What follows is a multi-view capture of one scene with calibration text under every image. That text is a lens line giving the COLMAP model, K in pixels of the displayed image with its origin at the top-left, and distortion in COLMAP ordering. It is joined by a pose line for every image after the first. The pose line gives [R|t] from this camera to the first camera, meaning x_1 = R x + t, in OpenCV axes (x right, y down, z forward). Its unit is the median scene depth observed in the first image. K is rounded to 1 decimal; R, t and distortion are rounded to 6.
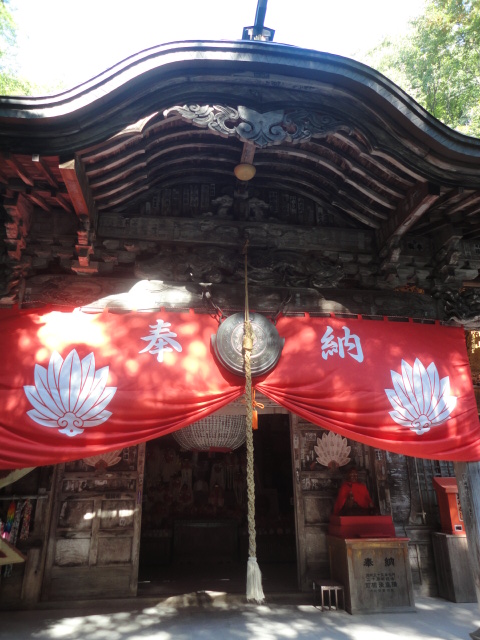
lens RADIAL K [[476.1, 0, 240.0], [0, 476.1, 320.0], [0, 0, 1]] dist [0.007816, 0.001115]
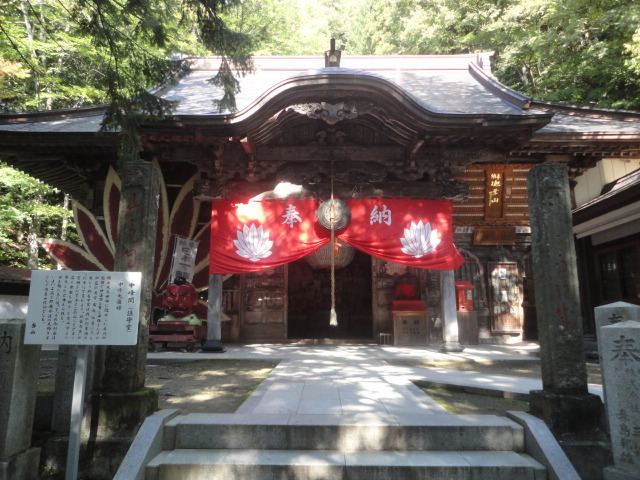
lens RADIAL K [[476.1, 0, 320.0], [0, 476.1, 240.0], [0, 0, 1]] dist [0.007816, 0.001115]
pose [[0.990741, -0.013660, -0.135074, 0.210721], [0.040300, 0.979671, 0.196523, -0.221588], [0.129643, -0.200147, 0.971151, -0.902709]]
